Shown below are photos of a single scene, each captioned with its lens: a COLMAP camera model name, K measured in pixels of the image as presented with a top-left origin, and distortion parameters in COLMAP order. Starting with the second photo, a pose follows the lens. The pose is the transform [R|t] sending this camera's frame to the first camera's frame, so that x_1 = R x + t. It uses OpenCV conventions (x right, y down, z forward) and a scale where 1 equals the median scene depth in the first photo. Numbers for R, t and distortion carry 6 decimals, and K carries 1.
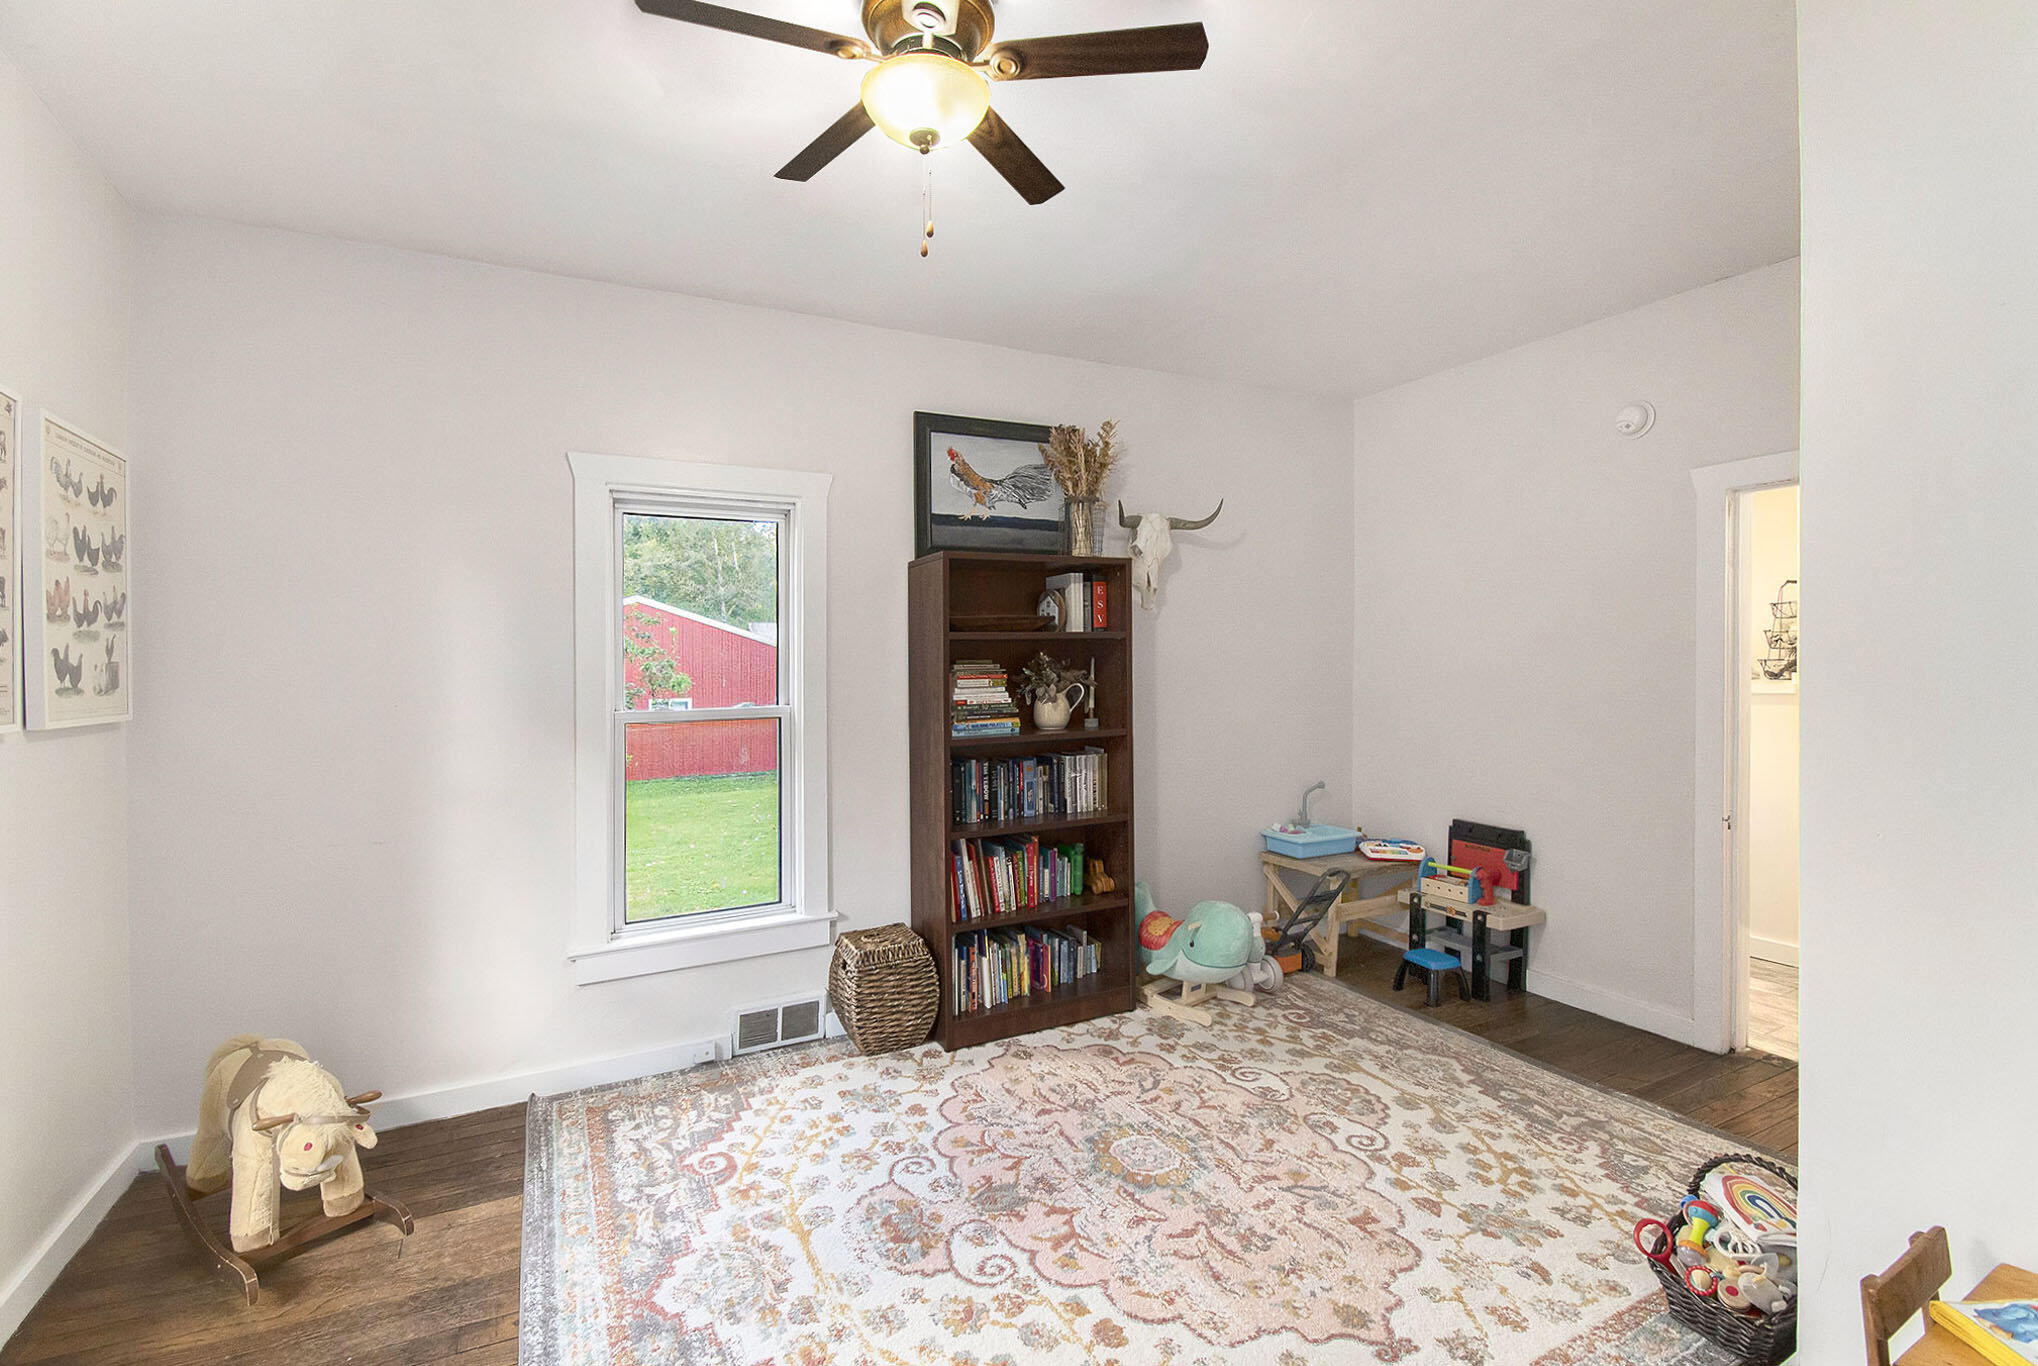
lens RADIAL K [[933.2, 0, 1017.3], [0, 933.2, 664.2], [0, 0, 1]] dist [0.004179, -0.000823]
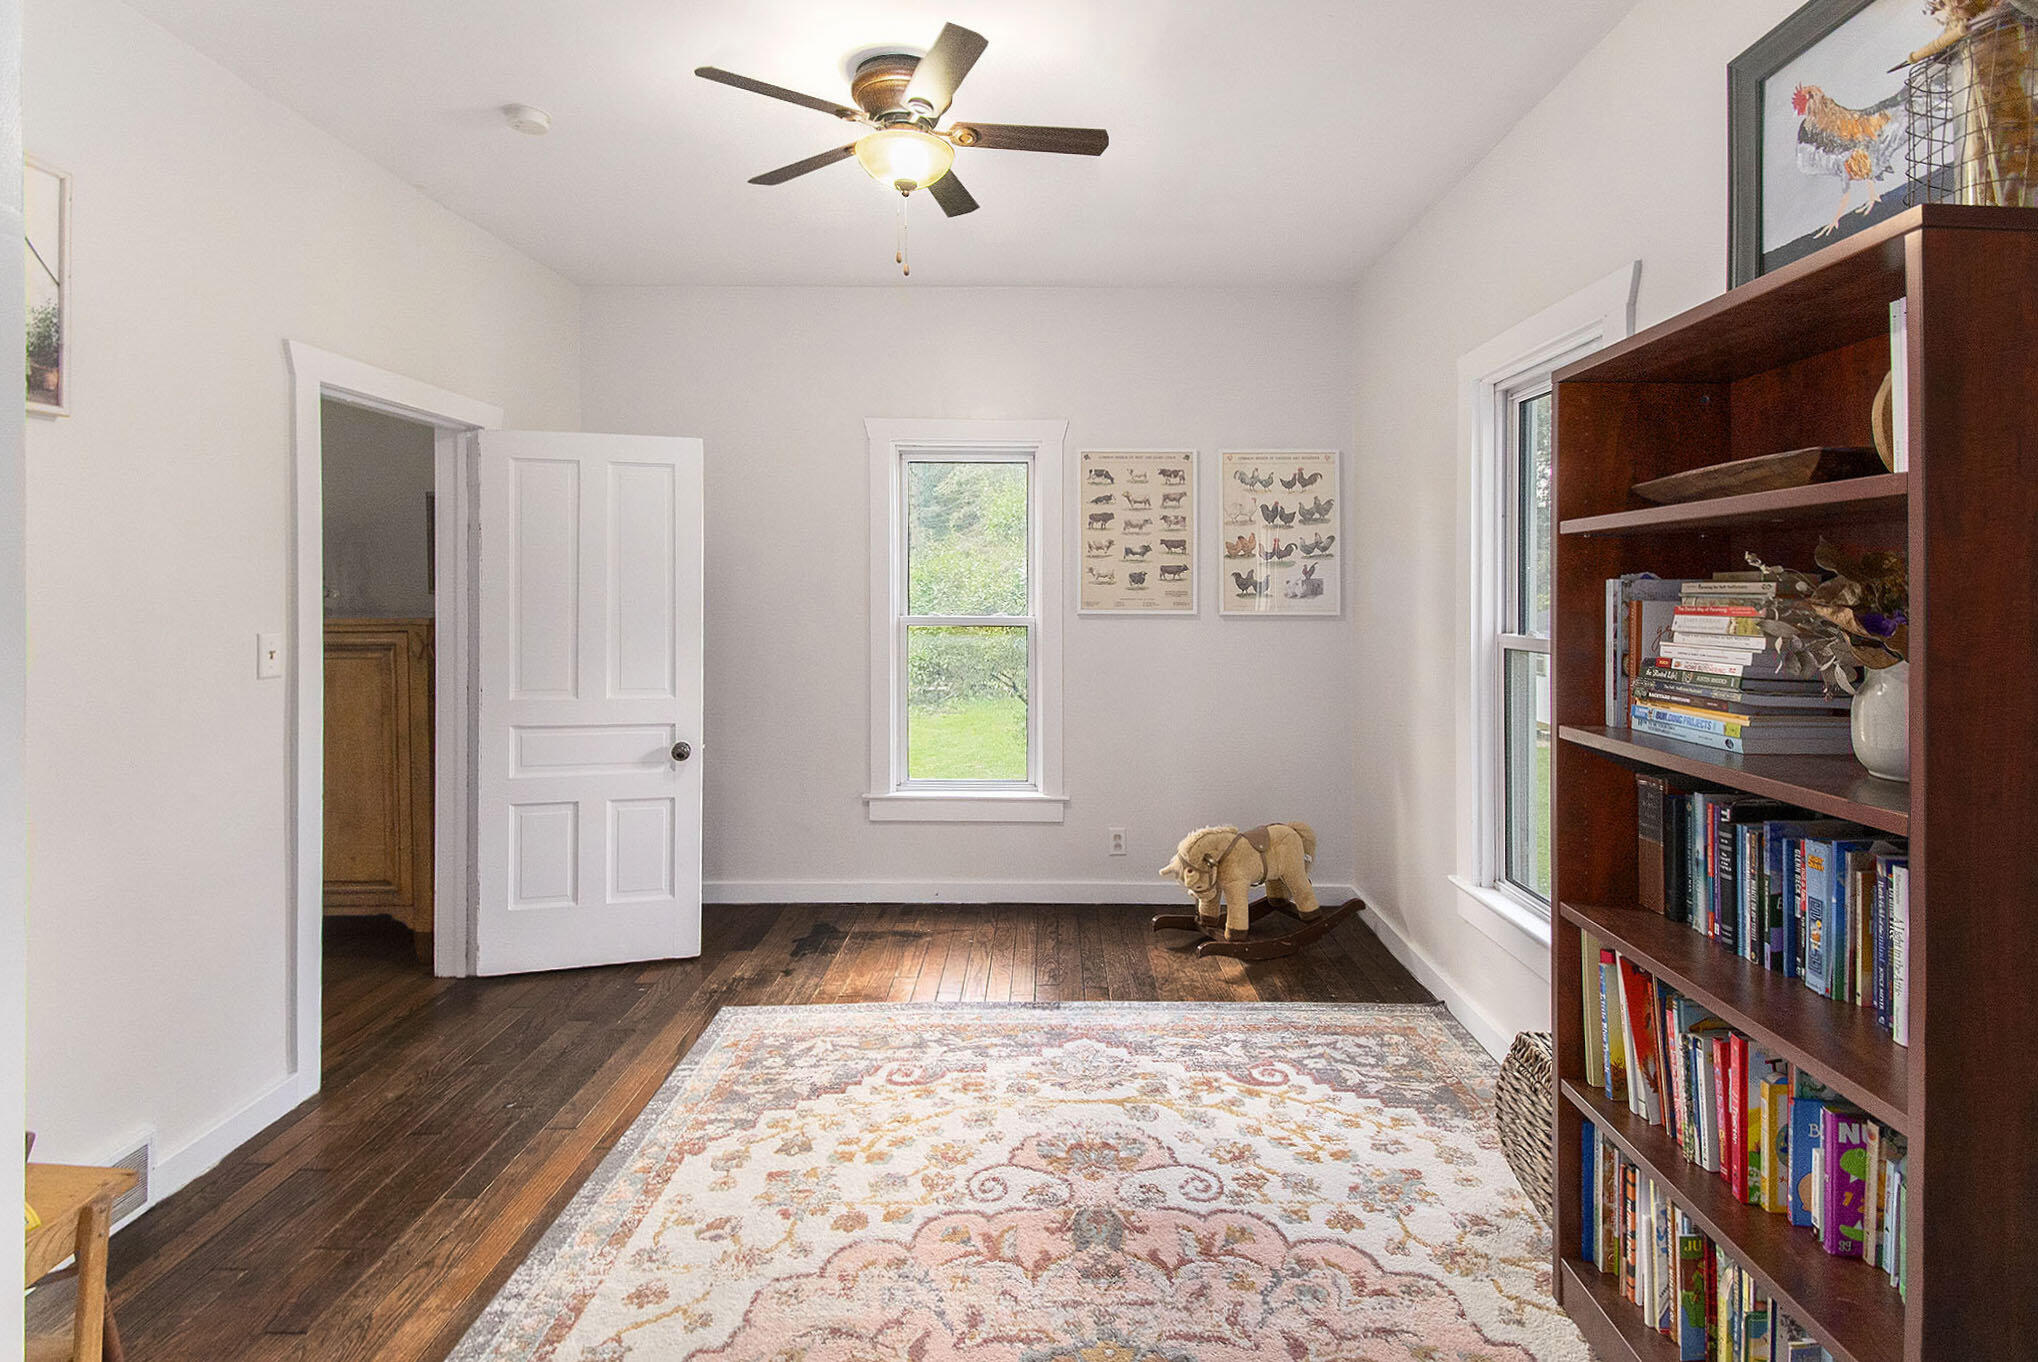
lens RADIAL K [[933.2, 0, 1009.1], [0, 933.2, 591.7], [0, 0, 1]] dist [0.004179, -0.000823]
pose [[-0.485160, 0.013911, -0.874315, 0.724200], [0.003232, 0.999895, 0.014115, -0.004739], [0.874419, 0.004022, -0.485154, 1.306873]]
